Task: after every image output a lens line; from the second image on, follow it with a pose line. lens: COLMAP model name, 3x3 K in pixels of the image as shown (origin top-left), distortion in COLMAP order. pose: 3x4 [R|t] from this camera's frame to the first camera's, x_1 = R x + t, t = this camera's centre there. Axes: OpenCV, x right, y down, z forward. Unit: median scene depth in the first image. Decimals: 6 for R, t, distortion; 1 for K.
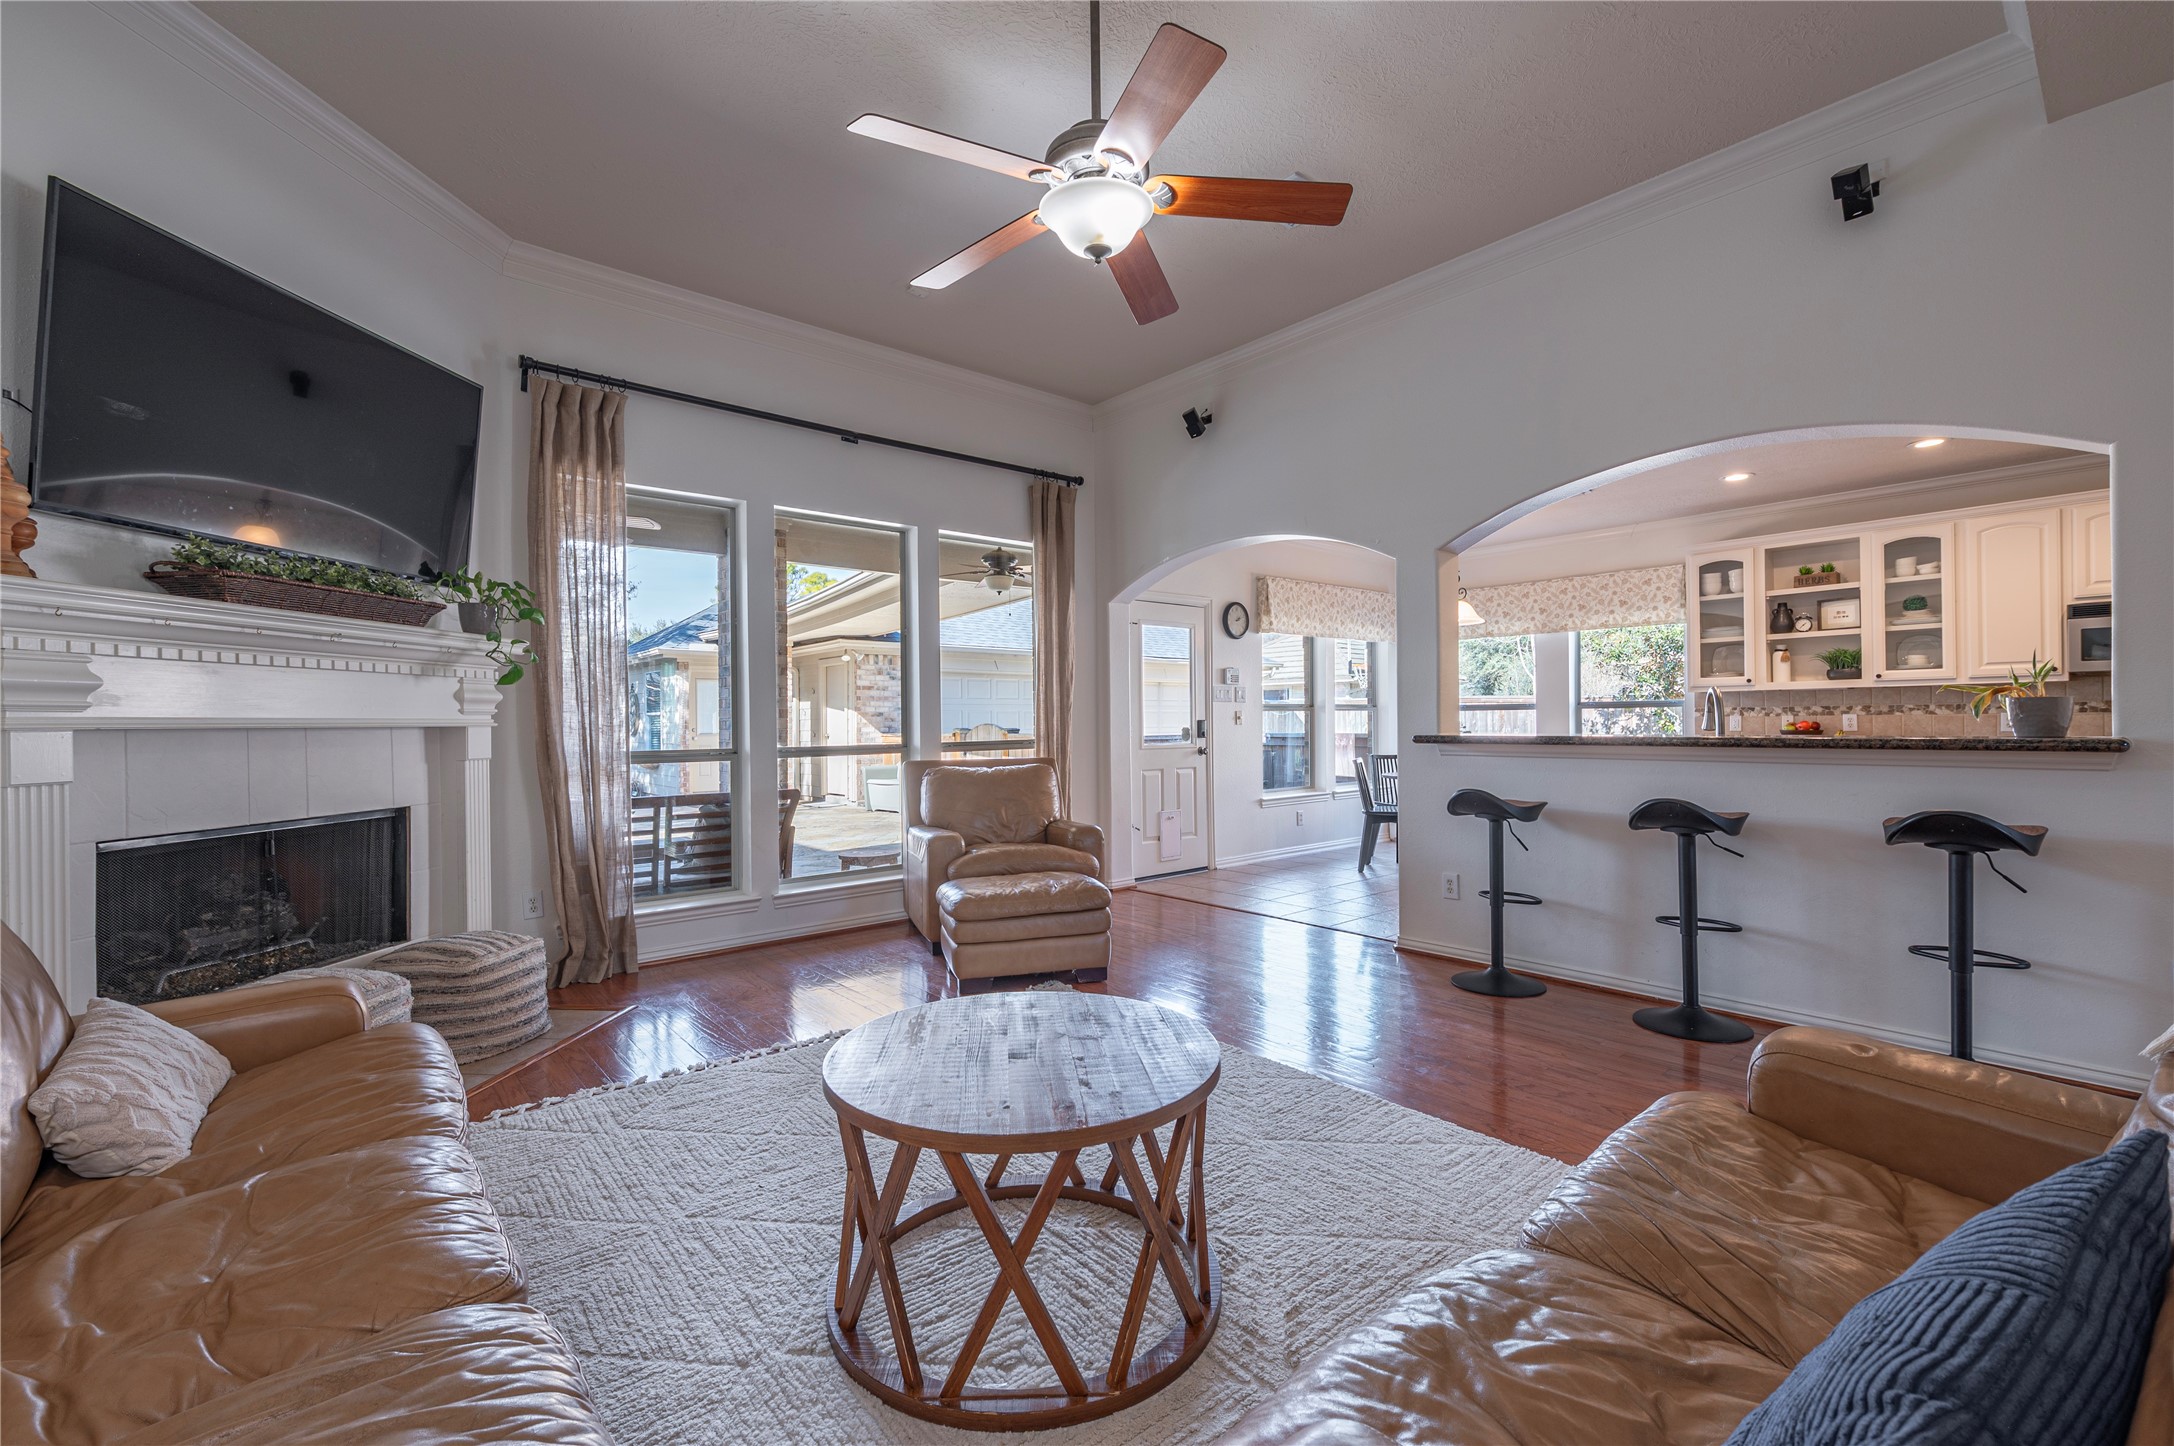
lens RADIAL K [[893.2, 0, 1069.5], [0, 893.2, 723.7], [0, 0, 1]] dist [-0.004243, 0.000823]
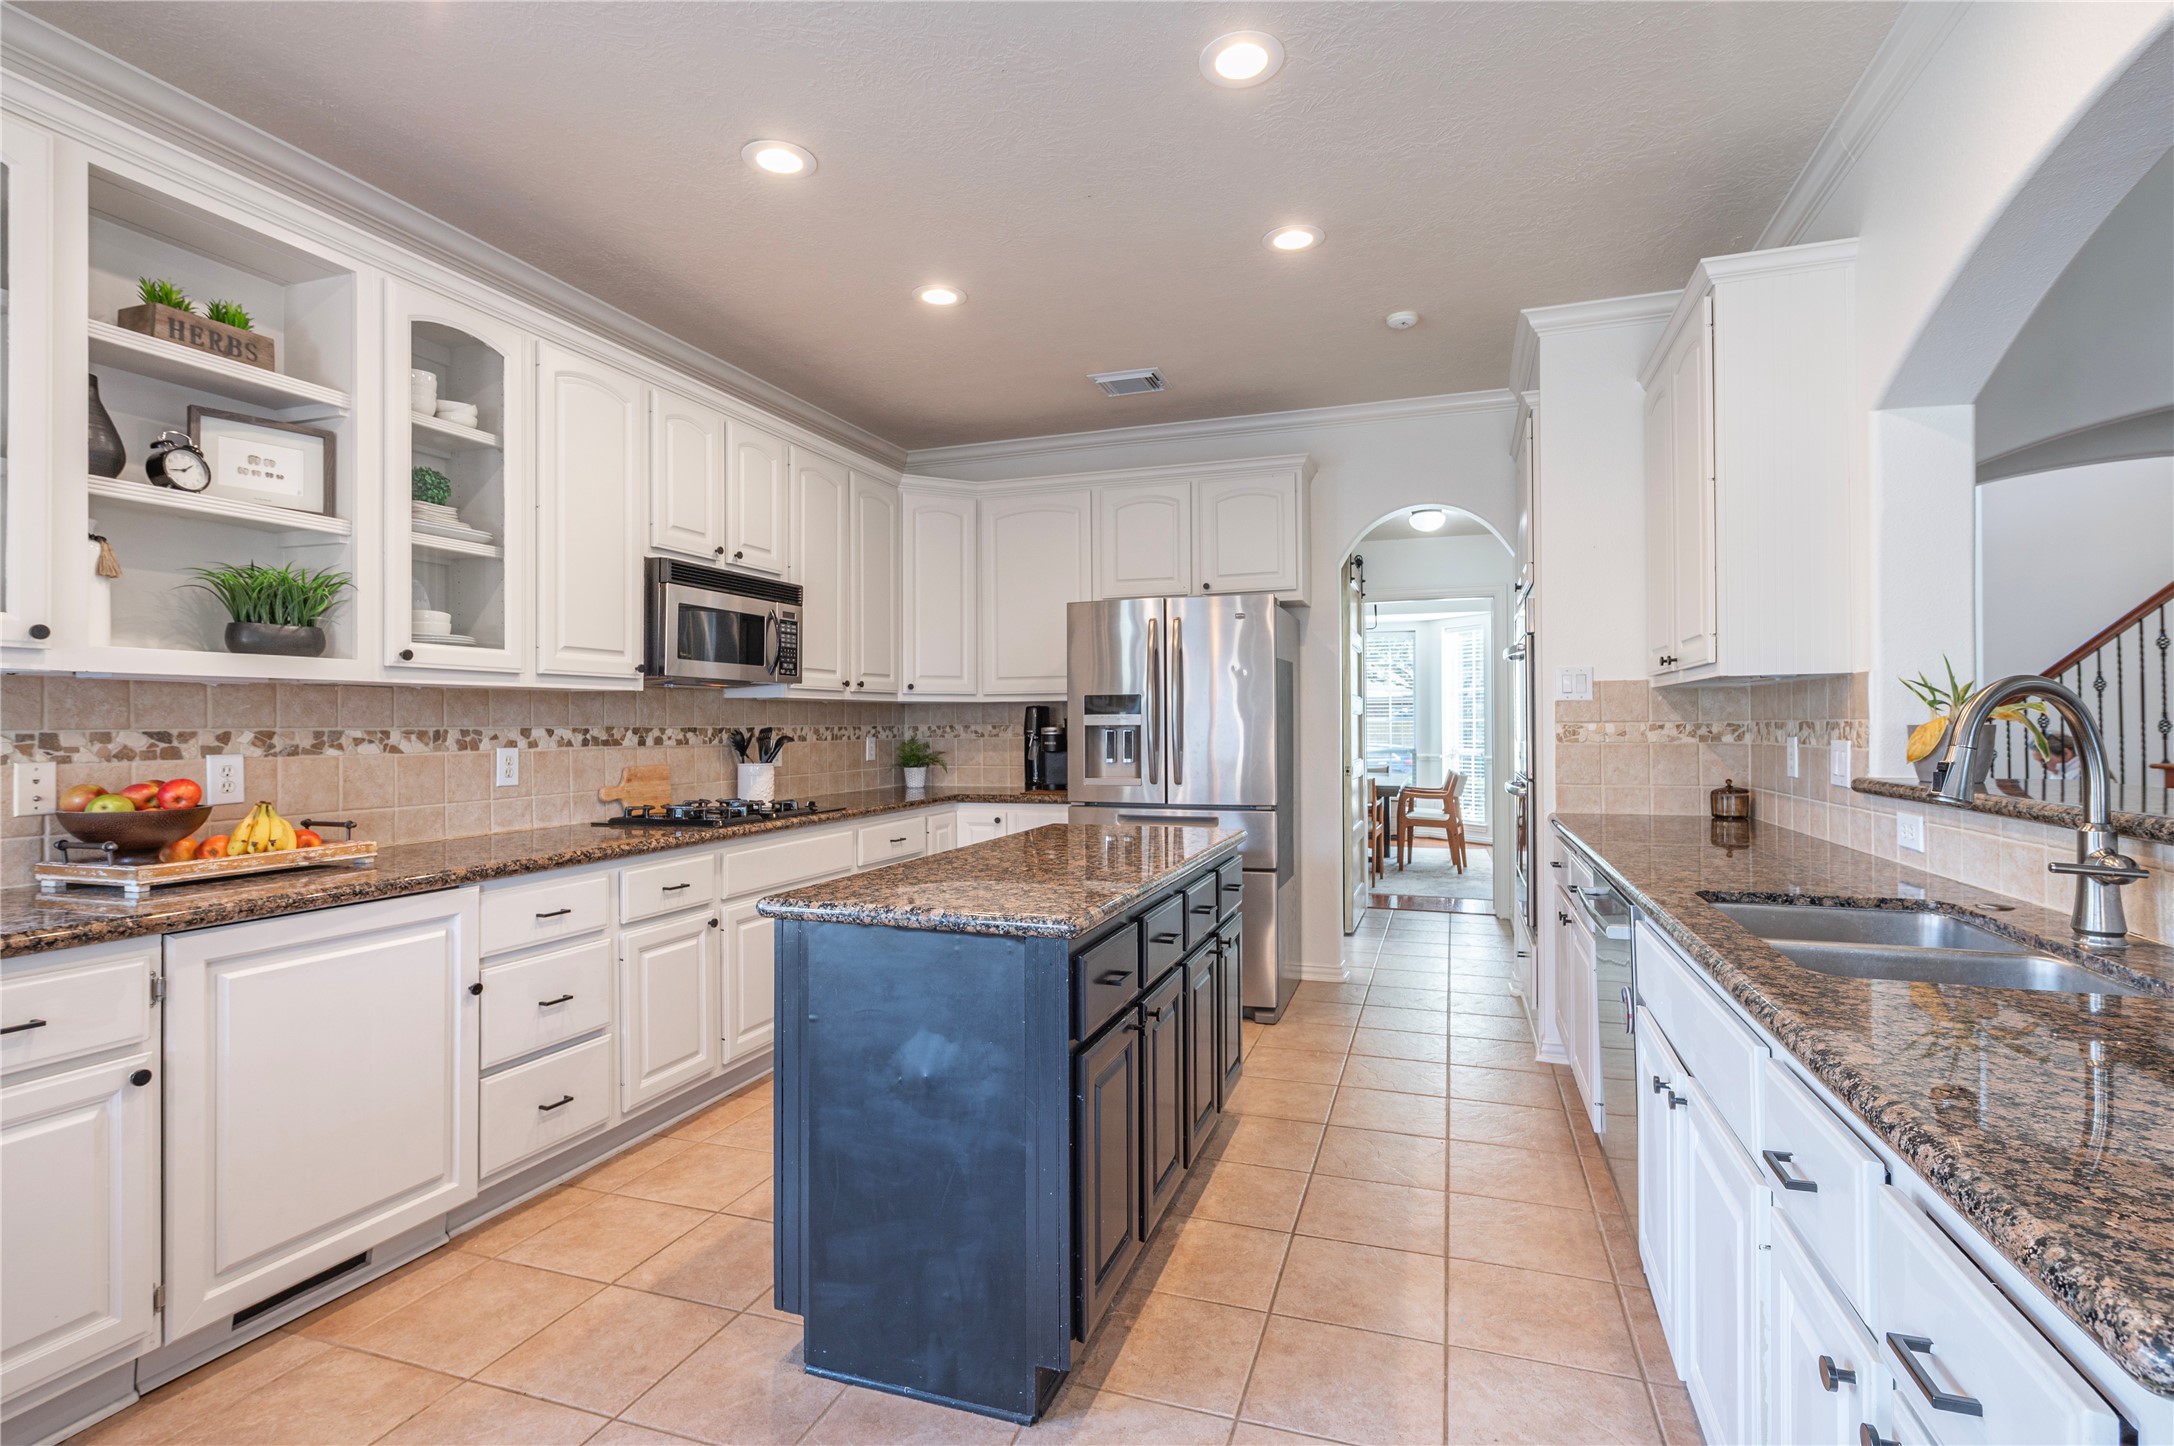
lens RADIAL K [[1018.9, 0, 1092.5], [0, 1018.9, 720.7], [0, 0, 1]] dist [0.003549, -0.000538]
pose [[-0.520584, 0.017777, 0.853625, 0.378753], [0.011928, 0.999837, -0.013547, -0.015558], [-0.853727, 0.003129, -0.520711, 0.970290]]
